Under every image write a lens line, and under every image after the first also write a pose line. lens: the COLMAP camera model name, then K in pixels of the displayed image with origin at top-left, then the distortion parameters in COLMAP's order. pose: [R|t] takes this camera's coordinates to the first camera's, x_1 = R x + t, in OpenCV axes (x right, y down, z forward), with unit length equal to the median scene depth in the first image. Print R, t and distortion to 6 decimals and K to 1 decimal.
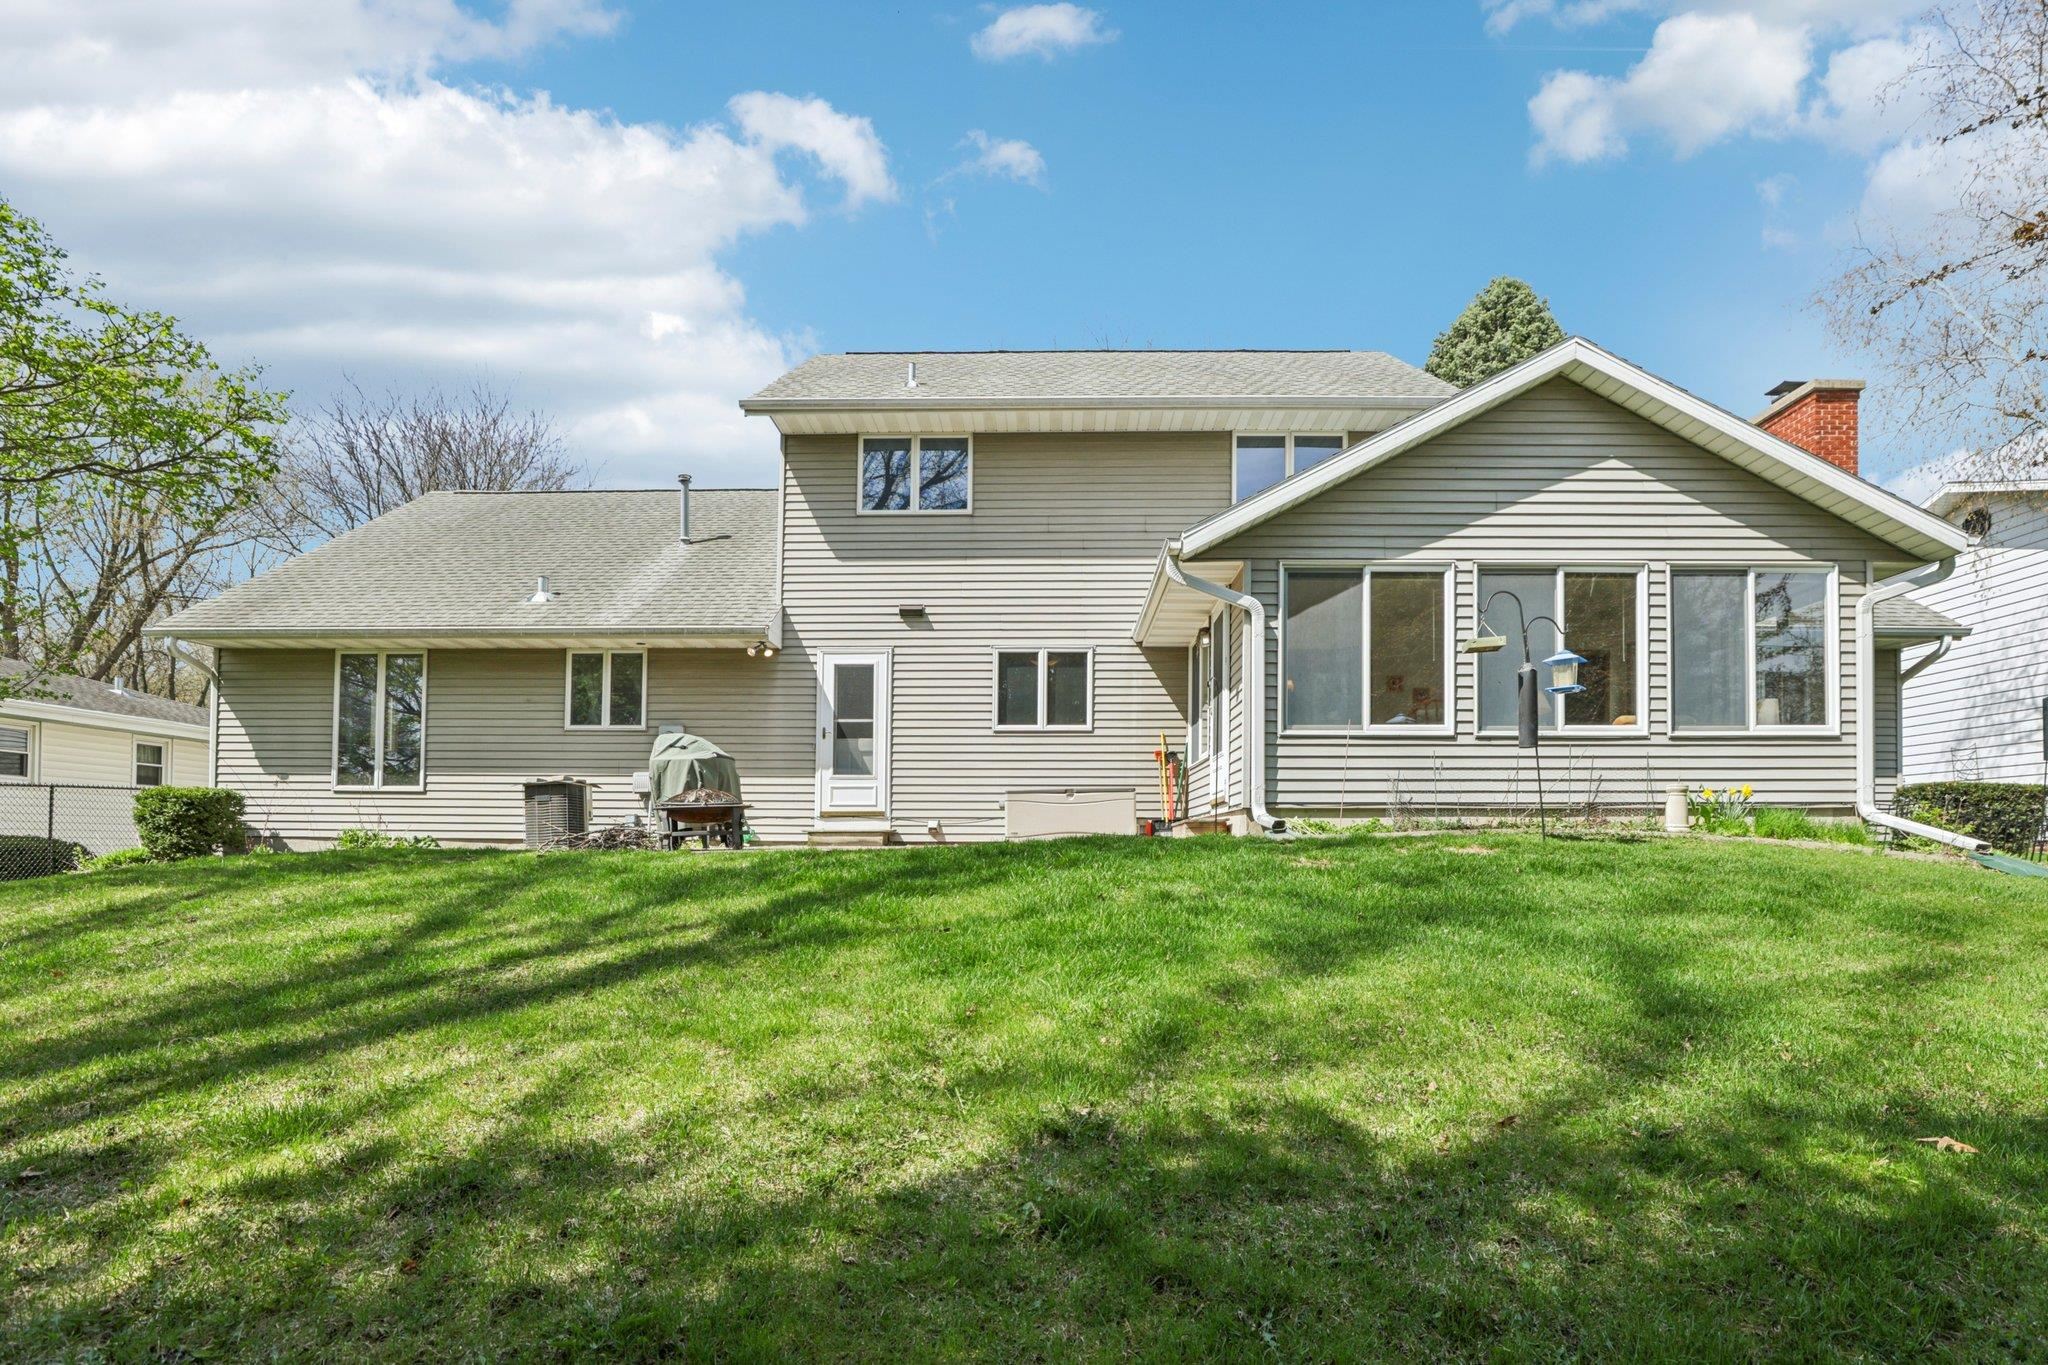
lens RADIAL K [[943.4, 0, 1021.4], [0, 943.4, 729.3], [0, 0, 1]] dist [-0.030863, 0.012775]
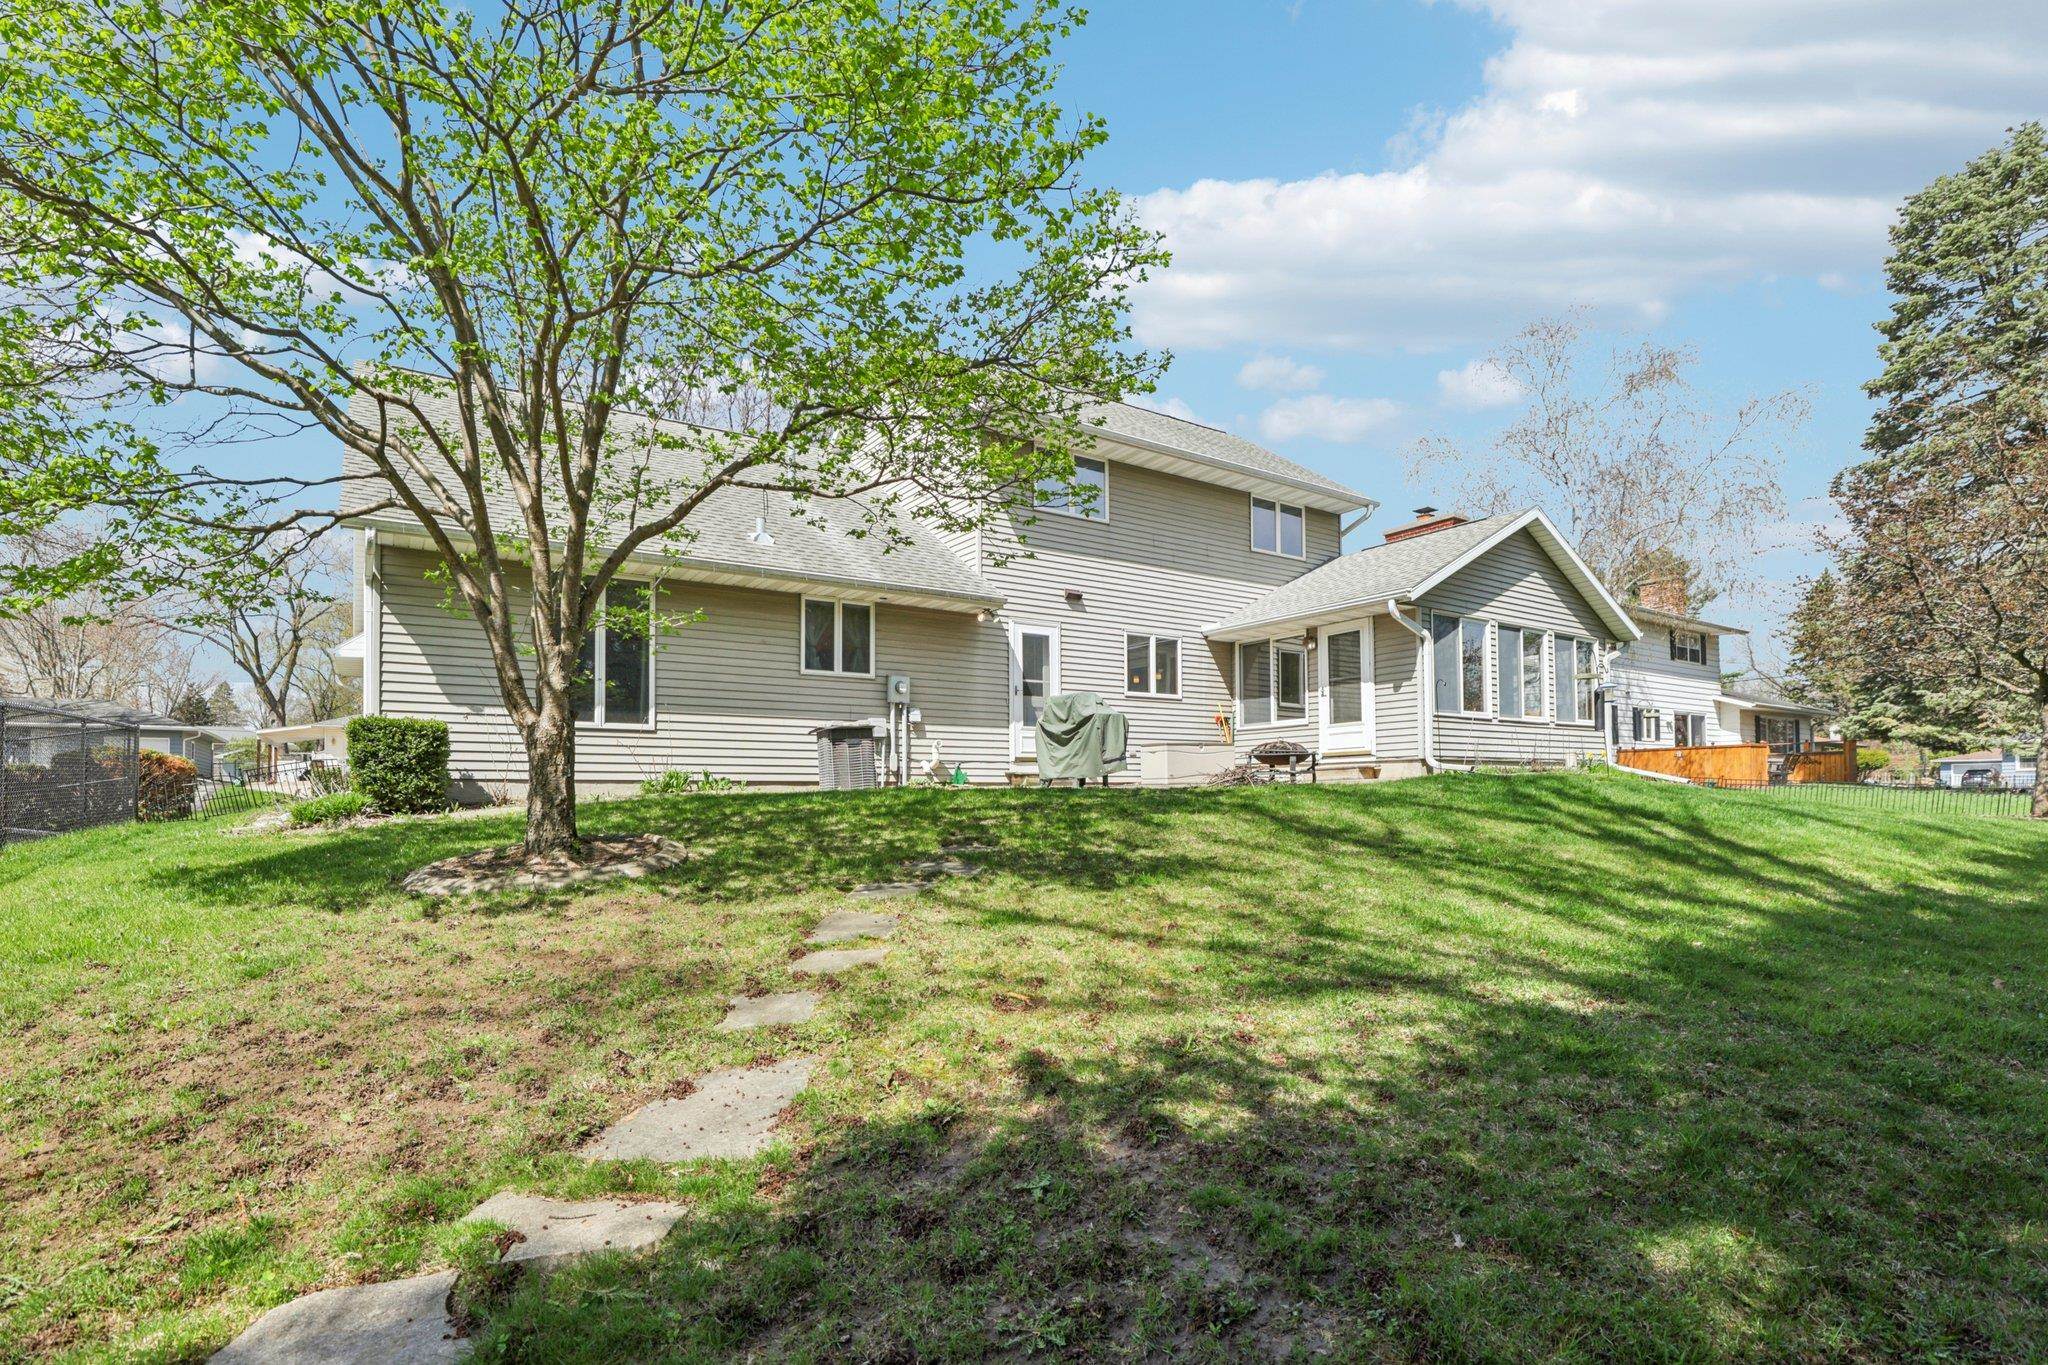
lens RADIAL K [[949.4, 0, 1026.2], [0, 949.4, 670.4], [0, 0, 1]] dist [-0.041366, 0.014126]
pose [[0.816014, 0.064143, 0.574462, -0.885604], [-0.063430, 0.997759, -0.021305, 0.003499], [-0.574541, -0.019053, 0.818254, 0.016761]]
